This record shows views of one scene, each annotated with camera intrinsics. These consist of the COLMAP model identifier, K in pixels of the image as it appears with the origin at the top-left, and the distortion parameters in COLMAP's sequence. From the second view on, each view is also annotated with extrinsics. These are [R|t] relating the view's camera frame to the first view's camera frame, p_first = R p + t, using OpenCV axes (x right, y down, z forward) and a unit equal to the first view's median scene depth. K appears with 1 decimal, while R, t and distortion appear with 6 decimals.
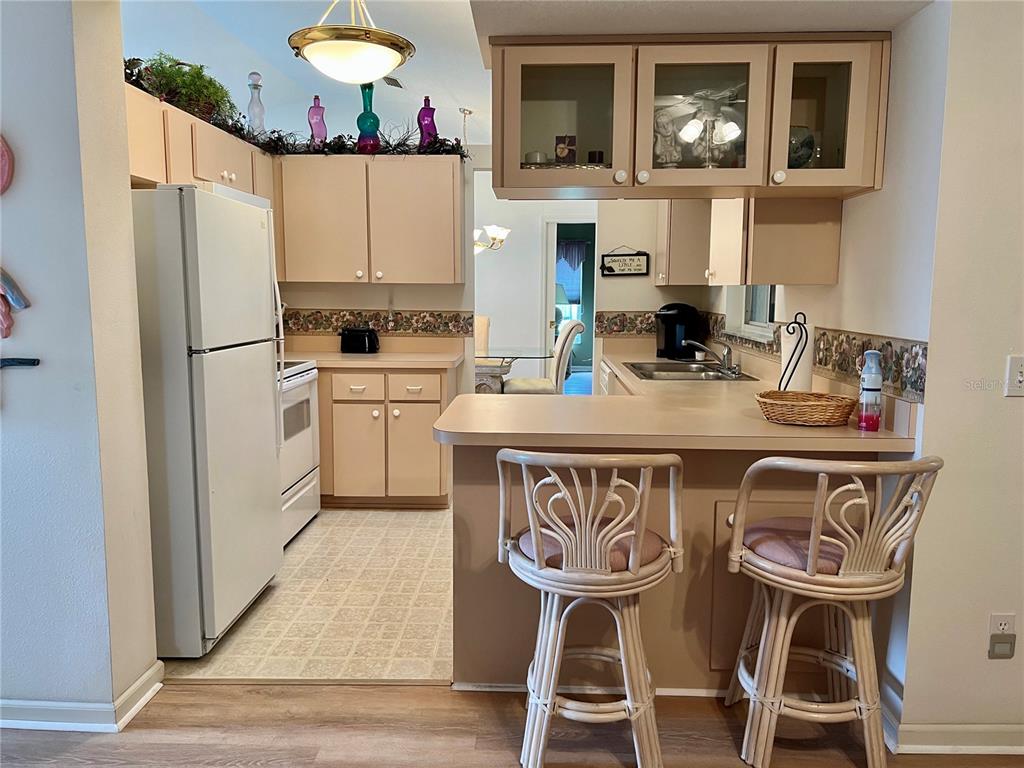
lens RADIAL K [[774.4, 0, 516.5], [0, 774.4, 384.3], [0, 0, 1]] dist [0.060419, -0.012200]
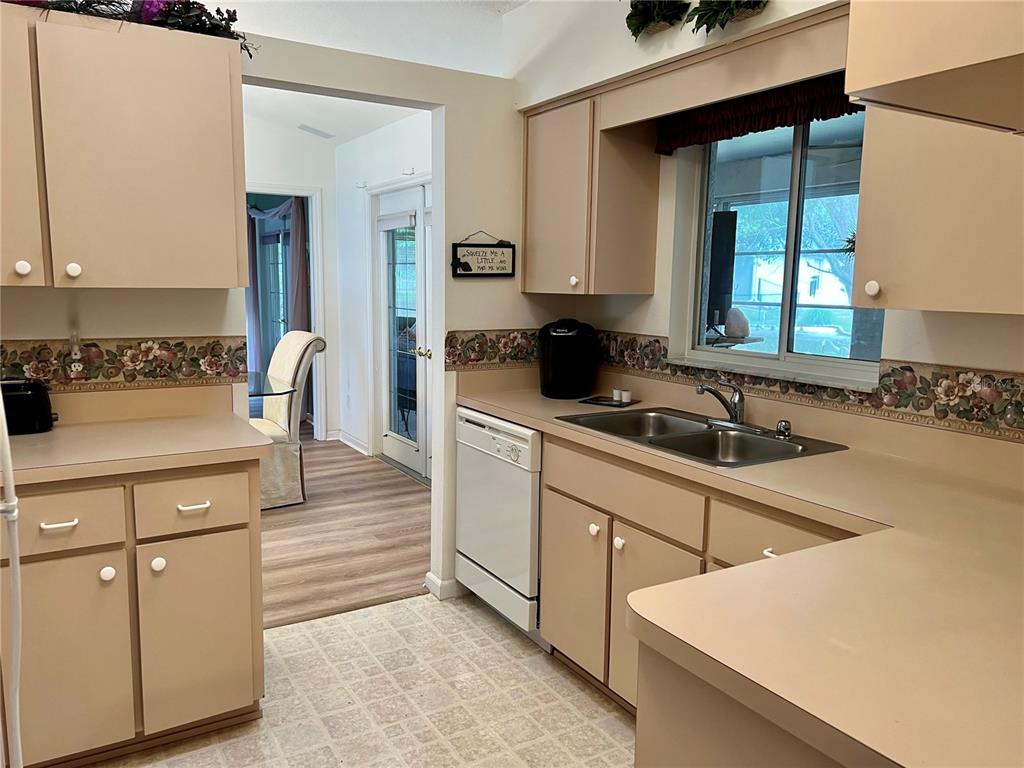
lens RADIAL K [[774.4, 0, 510.6], [0, 774.4, 381.4], [0, 0, 1]] dist [0.060419, -0.012200]
pose [[0.837562, -0.063166, 0.542679, -0.206551], [0.053824, 0.998002, 0.033094, -0.071455], [-0.543685, 0.001491, 0.839288, 0.432632]]
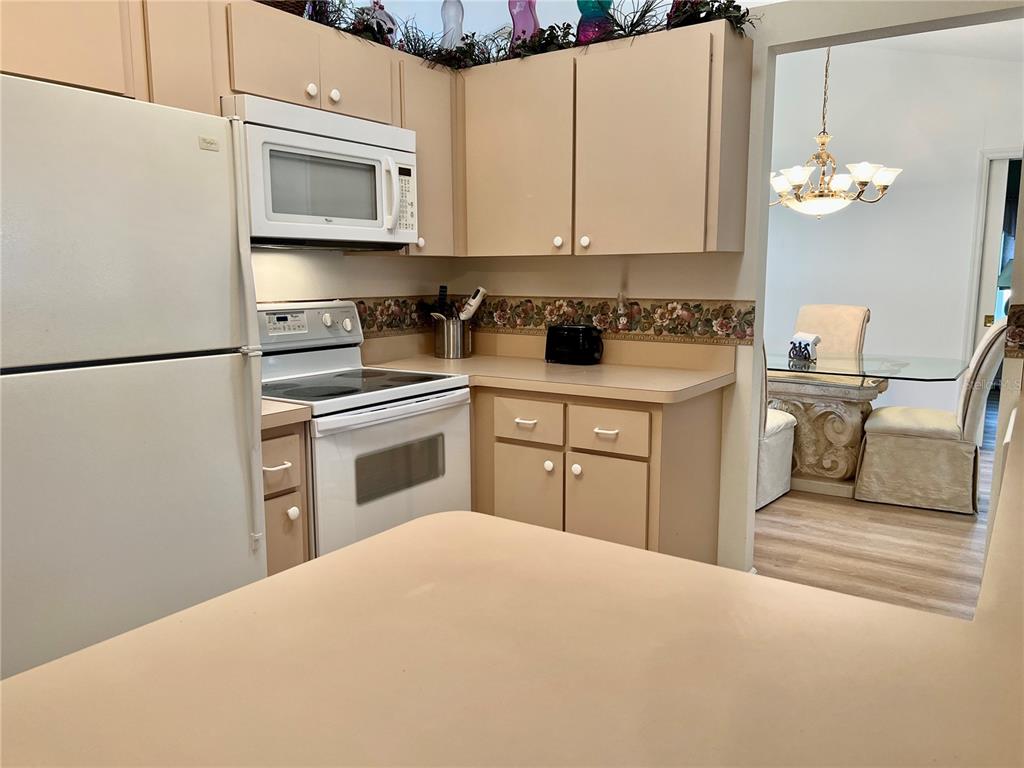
lens RADIAL K [[774.4, 0, 516.0], [0, 774.4, 389.1], [0, 0, 1]] dist [0.060419, -0.012200]
pose [[0.845331, 0.069598, -0.529690, 0.108126], [-0.057434, 0.997571, 0.039414, -0.042041], [0.531146, -0.002896, 0.847275, 0.419024]]
